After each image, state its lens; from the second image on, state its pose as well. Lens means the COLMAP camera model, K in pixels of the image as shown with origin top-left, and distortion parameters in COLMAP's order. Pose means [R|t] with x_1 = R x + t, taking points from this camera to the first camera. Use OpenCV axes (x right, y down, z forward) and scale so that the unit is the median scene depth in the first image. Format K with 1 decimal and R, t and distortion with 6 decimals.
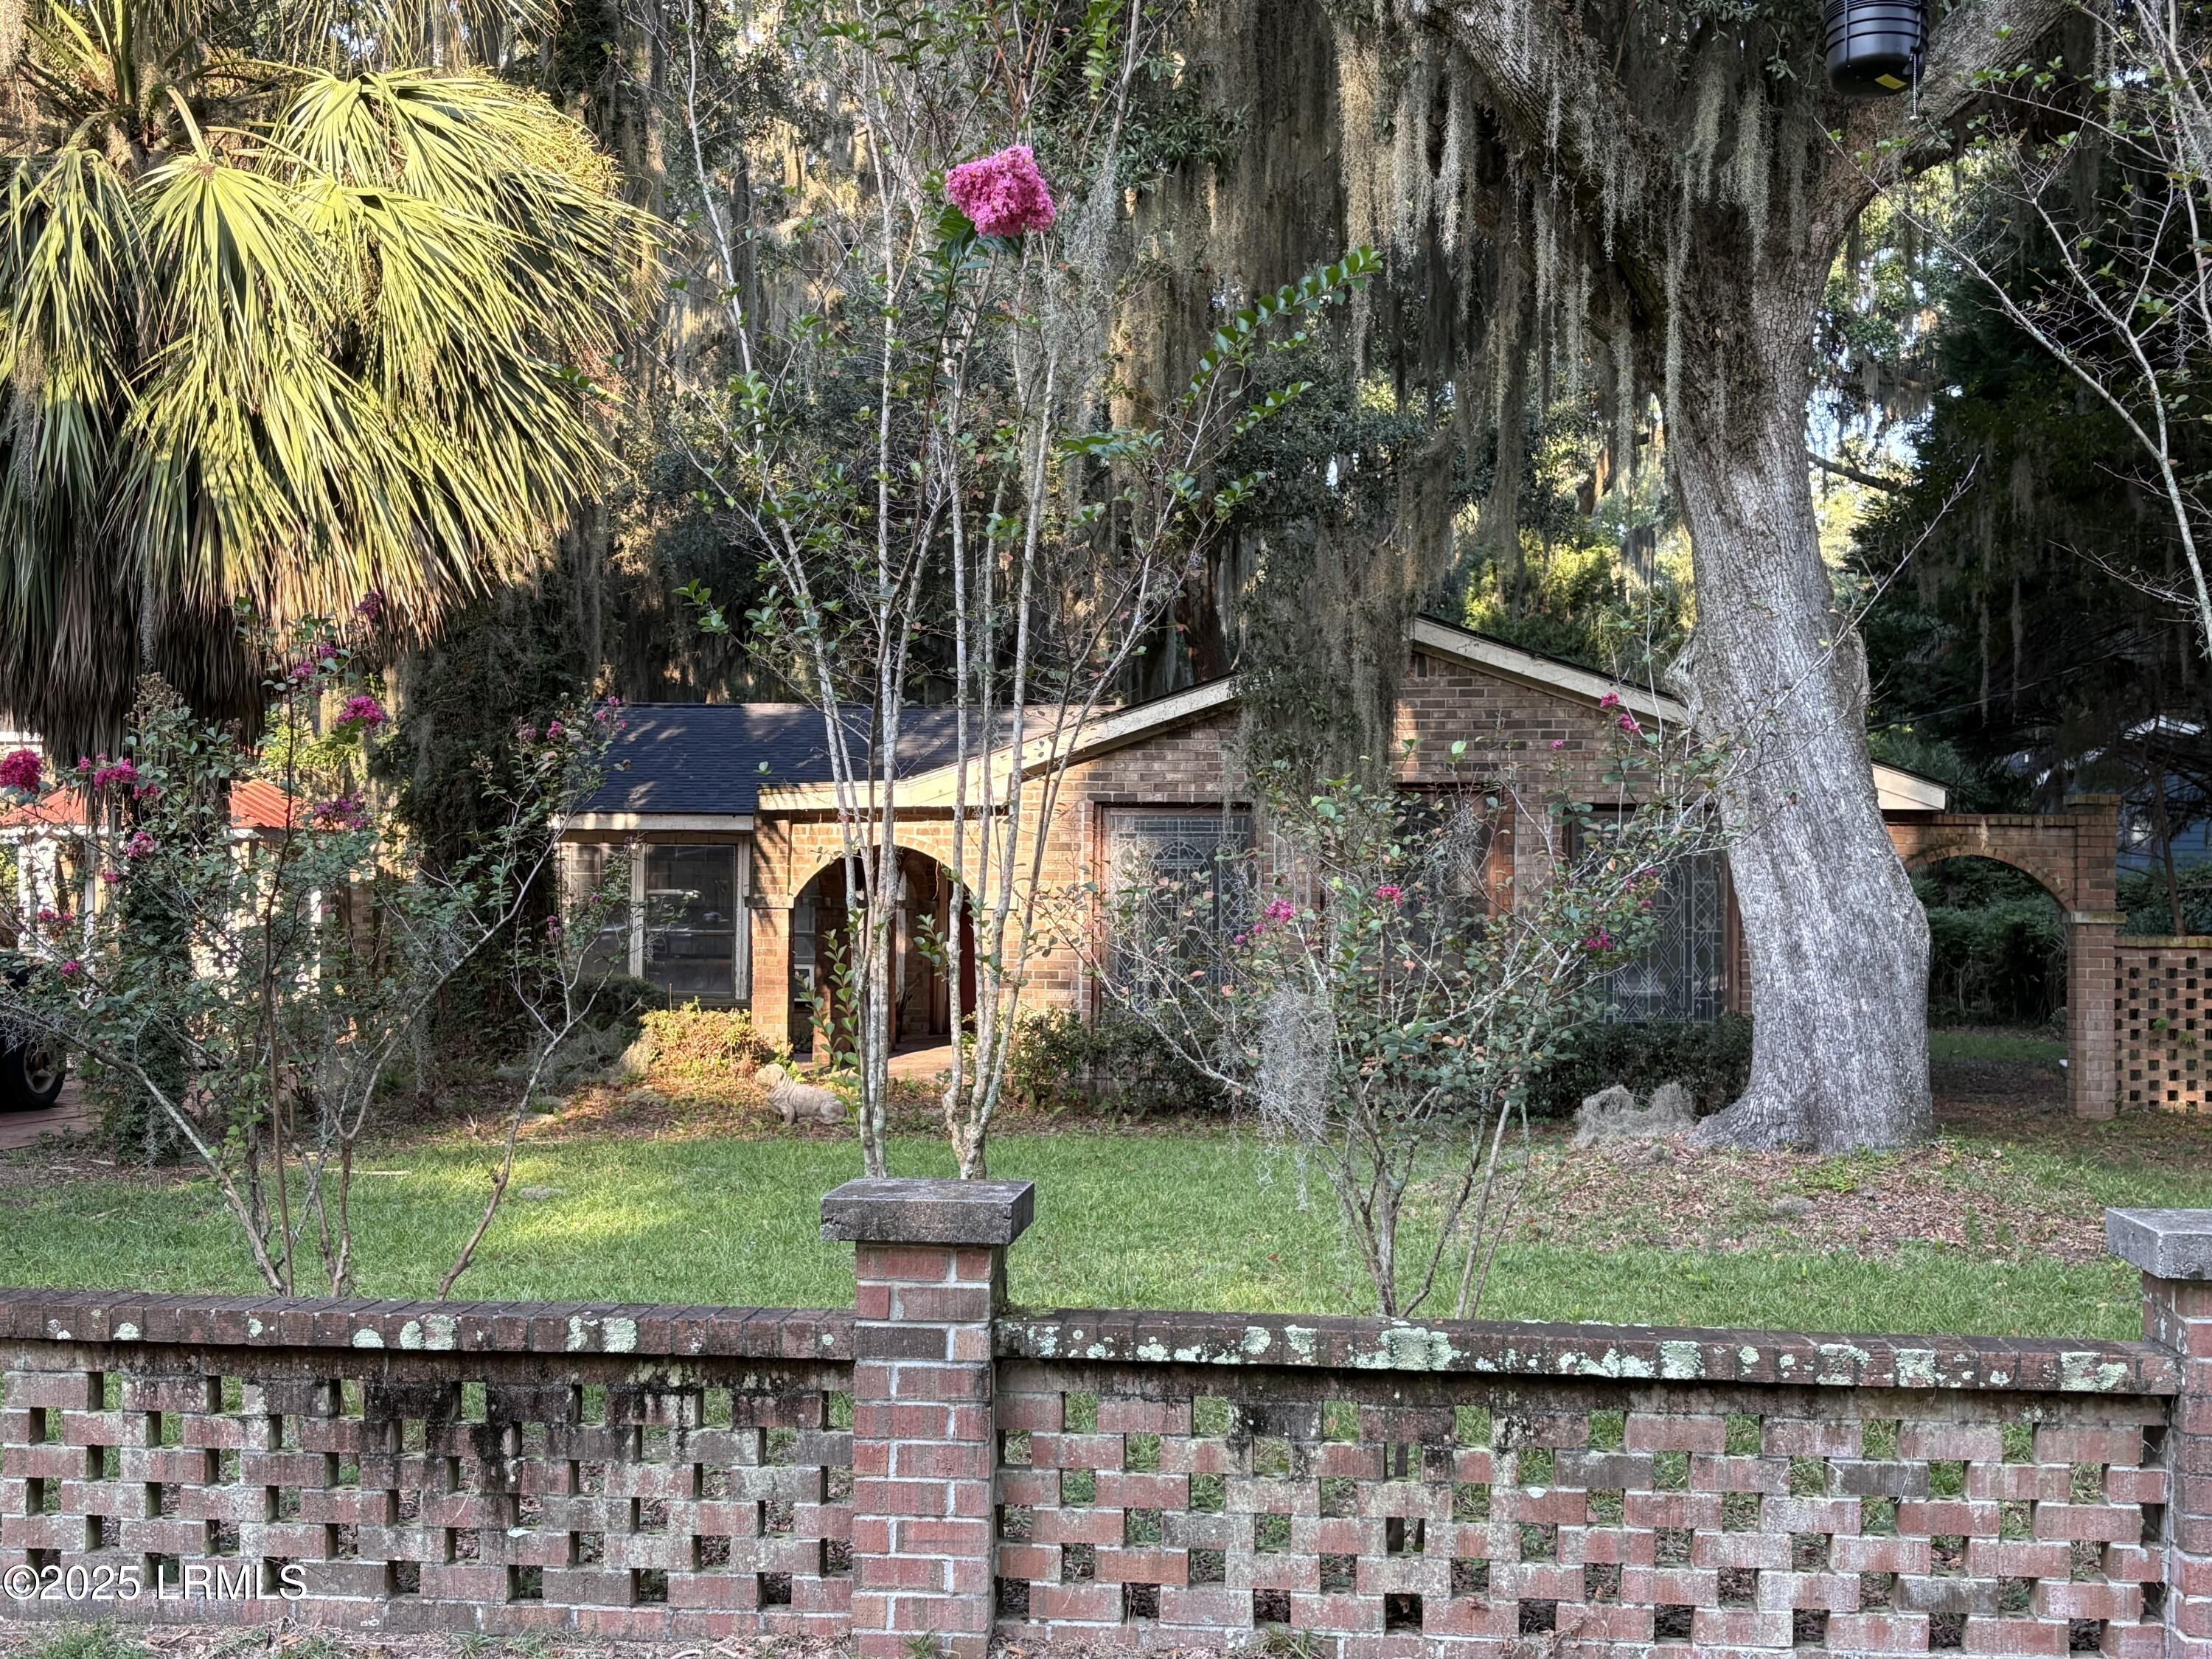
lens RADIAL K [[2556.6, 0, 1106.0], [0, 2556.6, 829.5], [0, 0, 1]] dist [0.166904, -0.548894]
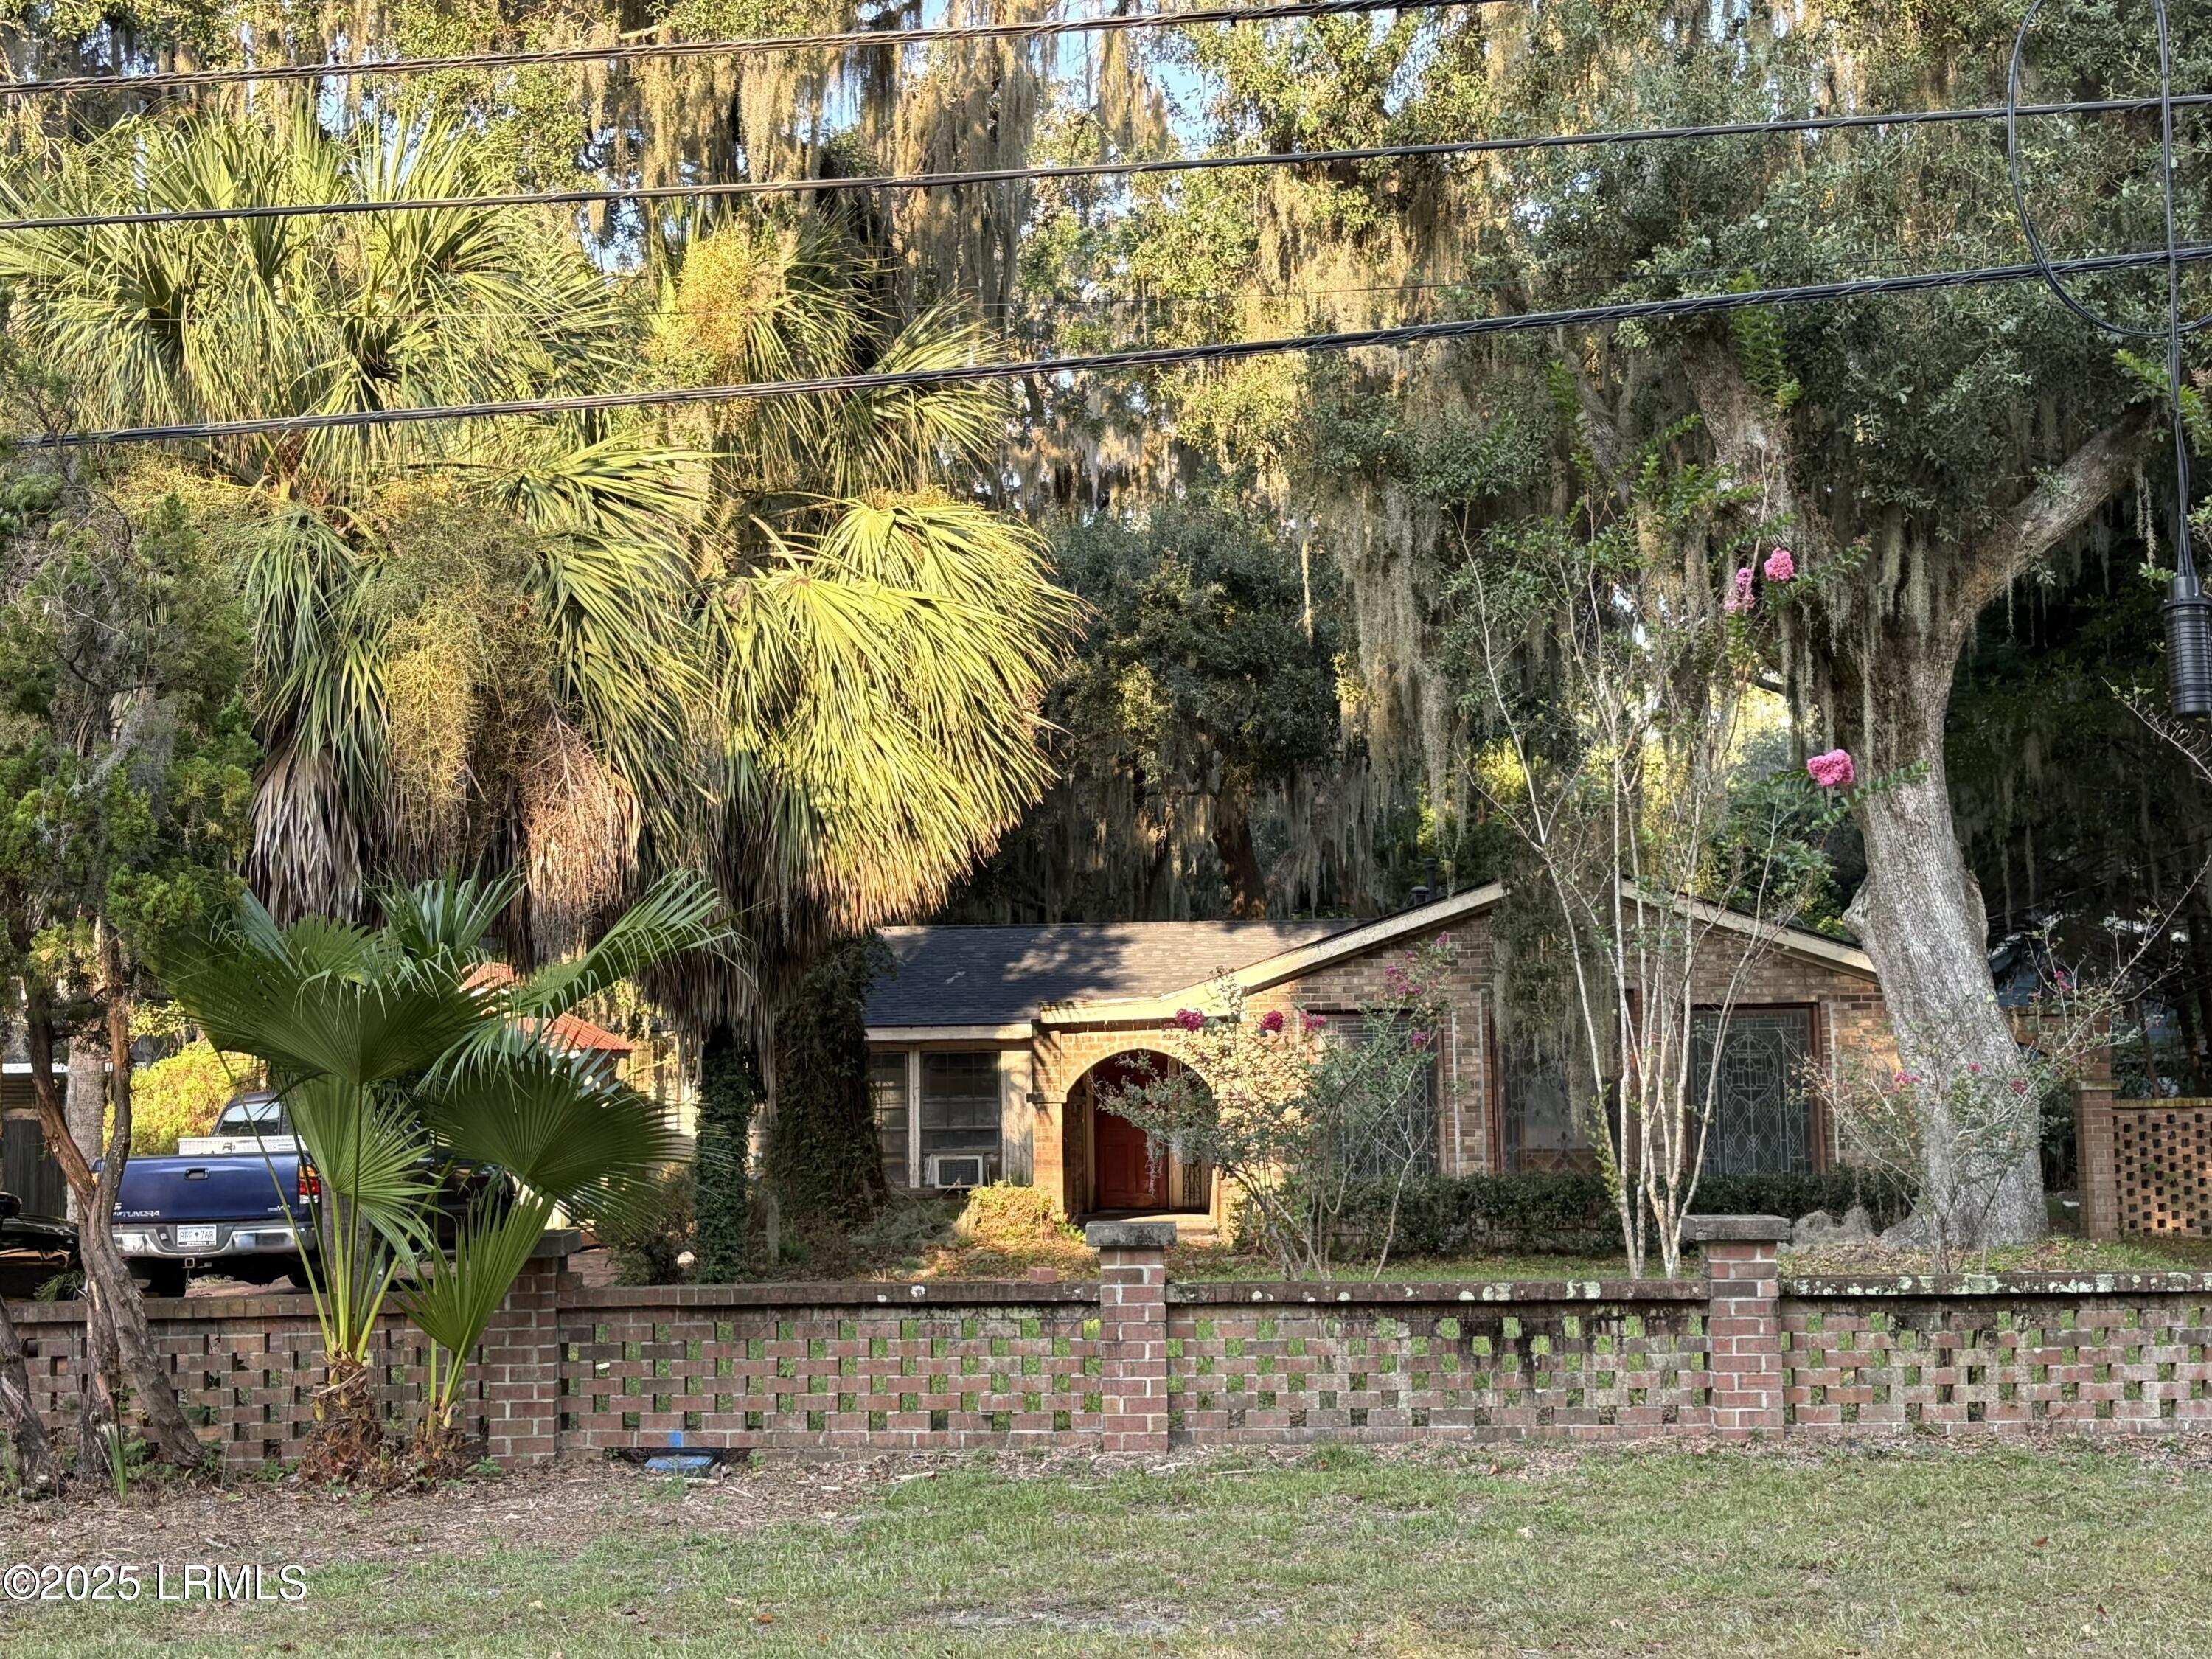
lens RADIAL K [[2695.2, 0, 1106.0], [0, 2695.2, 829.5], [0, 0, 1]] dist [0.176092, -0.615099]
pose [[0.997446, -0.018341, 0.069030, -0.344514], [0.023288, 0.997165, -0.071556, -0.012465], [-0.067522, 0.072981, 0.995045, -0.559526]]
